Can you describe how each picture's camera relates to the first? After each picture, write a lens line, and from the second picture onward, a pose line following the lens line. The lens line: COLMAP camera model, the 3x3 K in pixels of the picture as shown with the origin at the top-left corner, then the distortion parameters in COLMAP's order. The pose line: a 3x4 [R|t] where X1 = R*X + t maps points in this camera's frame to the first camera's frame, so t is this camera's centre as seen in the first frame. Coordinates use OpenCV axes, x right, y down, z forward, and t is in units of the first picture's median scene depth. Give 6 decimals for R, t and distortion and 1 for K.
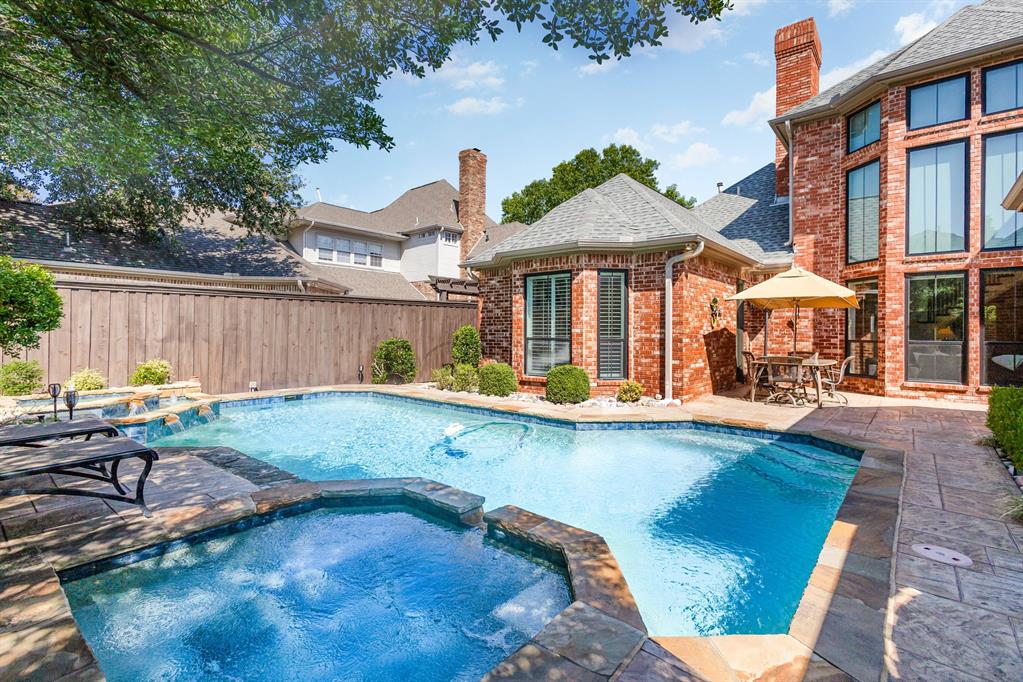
lens RADIAL K [[475.5, 0, 499.4], [0, 475.5, 334.6], [0, 0, 1]] dist [0.007657, -0.003012]
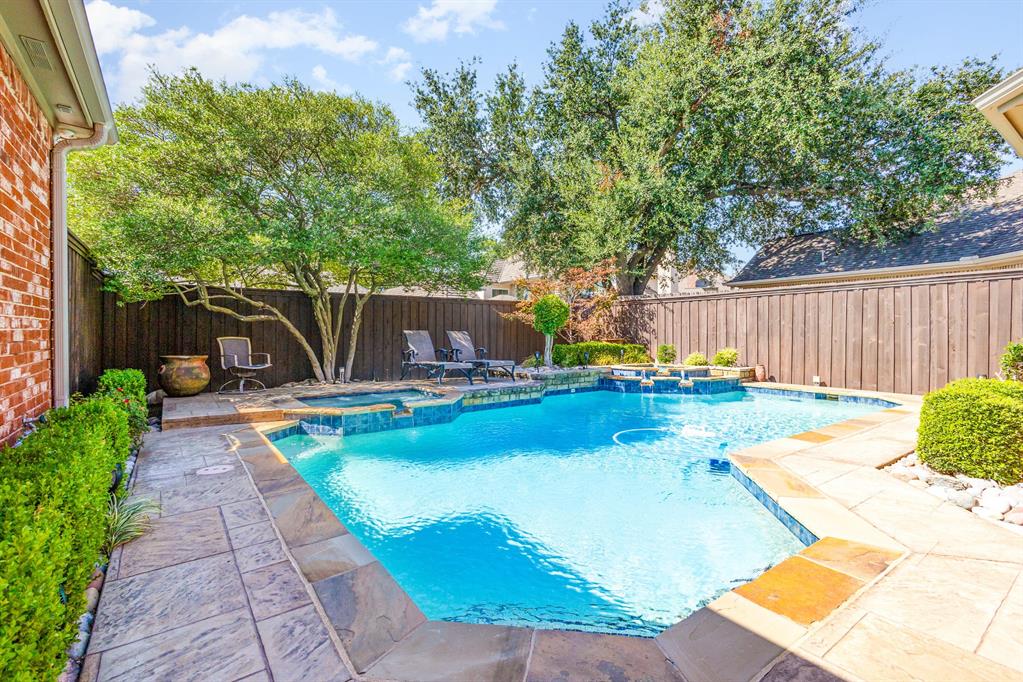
lens RADIAL K [[475.5, 0, 519.9], [0, 475.5, 336.7], [0, 0, 1]] dist [0.007657, -0.003012]
pose [[-0.223811, 0.003854, -0.974625, 0.629945], [-0.007579, 0.999955, 0.005694, 0.015889], [0.974603, 0.008661, -0.223771, 0.657682]]
